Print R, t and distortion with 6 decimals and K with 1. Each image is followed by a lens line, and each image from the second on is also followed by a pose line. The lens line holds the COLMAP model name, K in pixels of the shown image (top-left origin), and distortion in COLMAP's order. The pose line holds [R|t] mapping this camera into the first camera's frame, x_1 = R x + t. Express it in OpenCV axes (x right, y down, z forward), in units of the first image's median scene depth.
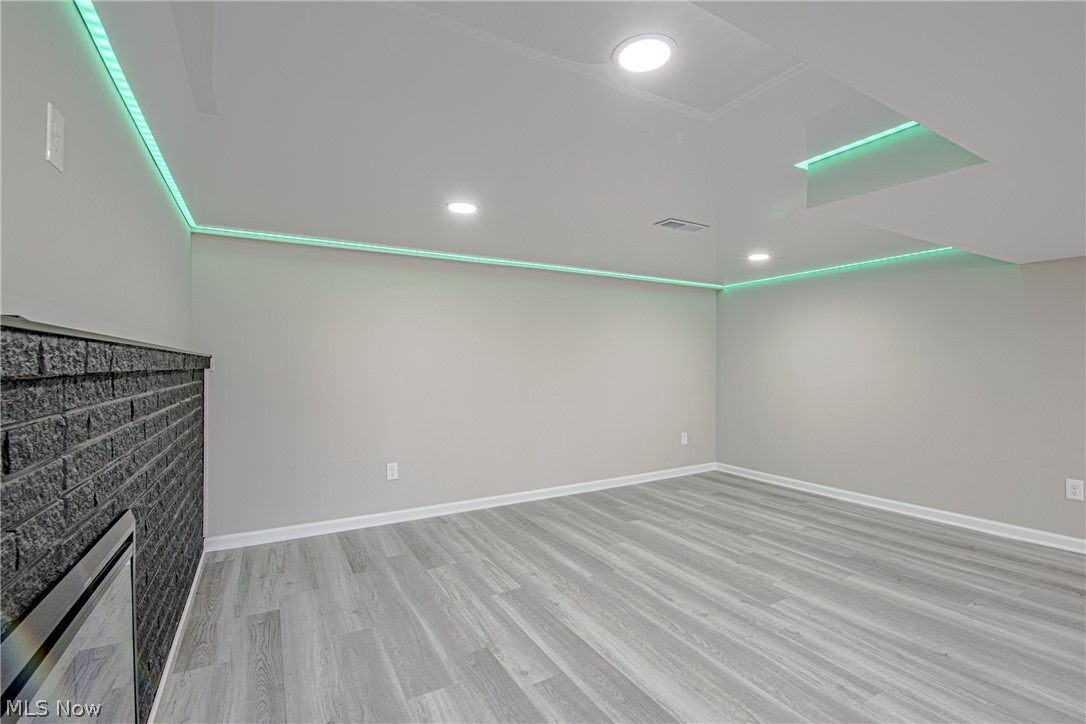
lens RADIAL K [[483.4, 0, 543.8], [0, 483.4, 364.3], [0, 0, 1]] dist [-0.001431, -0.000576]
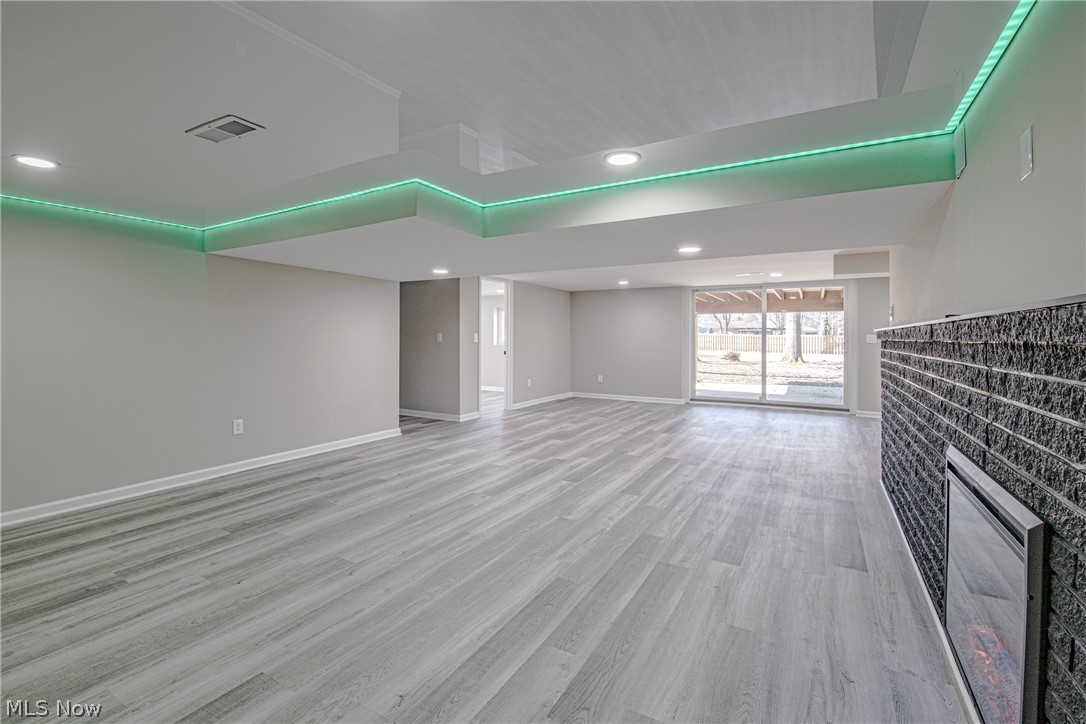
lens RADIAL K [[483.4, 0, 543.5], [0, 483.4, 354.0], [0, 0, 1]] dist [-0.001431, -0.000576]
pose [[-0.503330, -0.028169, 0.863635, -0.578650], [-0.005944, 0.999558, 0.029138, 0.014188], [-0.864074, 0.009533, -0.503275, 1.083341]]
